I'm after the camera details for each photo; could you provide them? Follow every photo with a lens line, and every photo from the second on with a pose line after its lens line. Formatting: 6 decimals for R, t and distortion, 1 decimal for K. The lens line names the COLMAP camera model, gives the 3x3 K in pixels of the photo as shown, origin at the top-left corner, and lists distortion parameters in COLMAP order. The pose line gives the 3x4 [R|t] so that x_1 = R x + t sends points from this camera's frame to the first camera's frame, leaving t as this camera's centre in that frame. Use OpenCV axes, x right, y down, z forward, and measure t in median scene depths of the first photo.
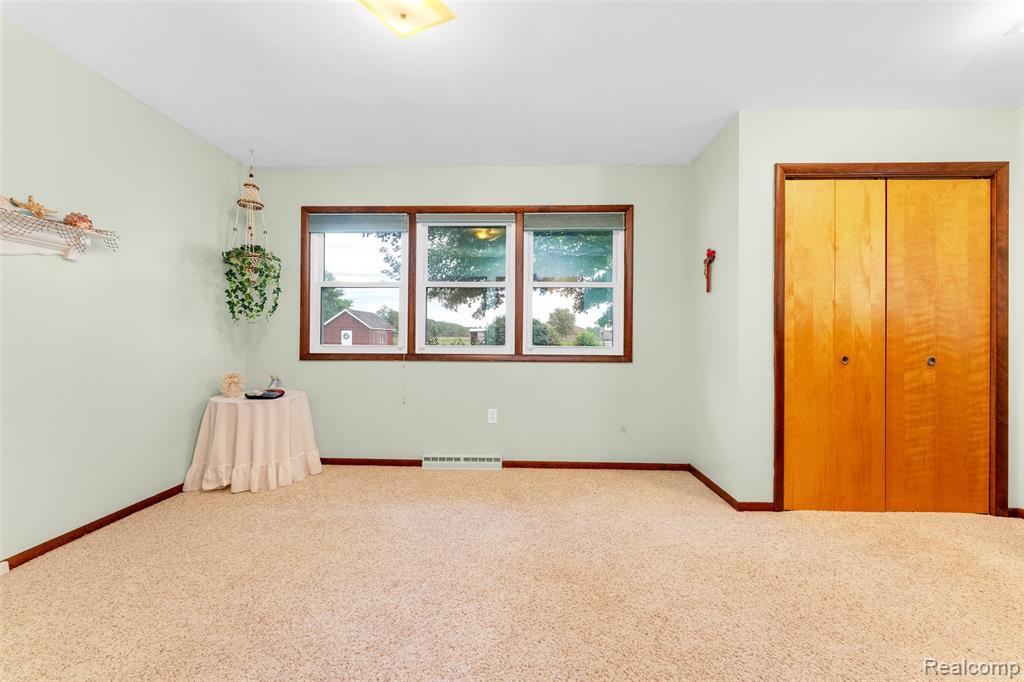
lens RADIAL K [[409.2, 0, 513.3], [0, 409.2, 340.9], [0, 0, 1]] dist [-0.003556, 0.000503]
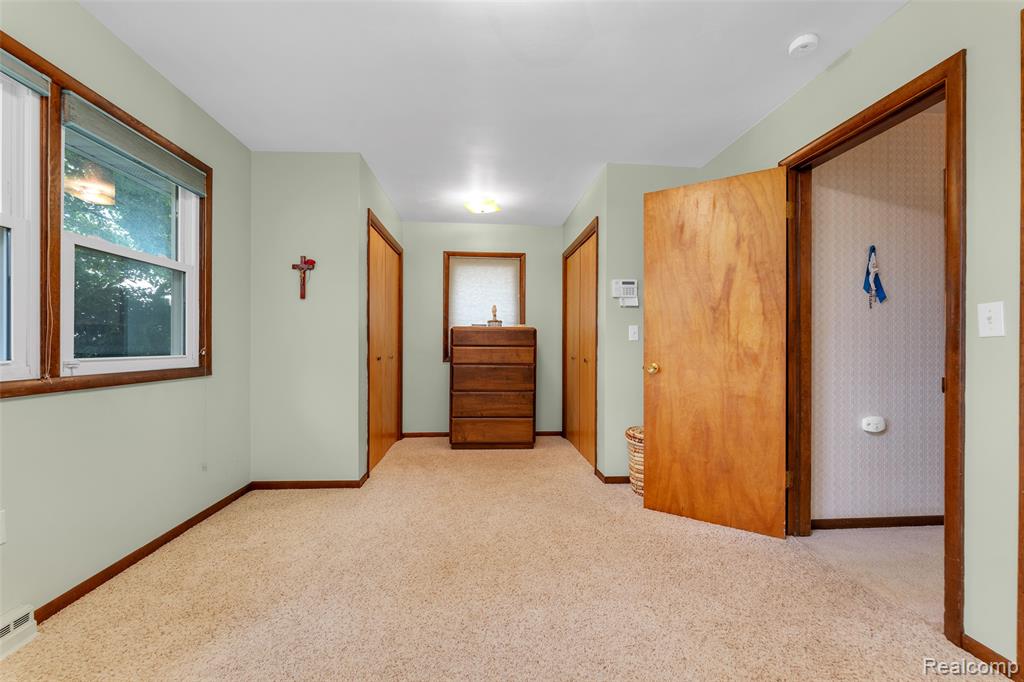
lens RADIAL K [[409.2, 0, 511.9], [0, 409.2, 341.1], [0, 0, 1]] dist [-0.003556, 0.000503]
pose [[-0.095332, 0.000295, 0.995446, -0.529688], [0.001193, 0.999999, -0.000182, -0.010208], [-0.995445, 0.001170, -0.095332, 0.515264]]
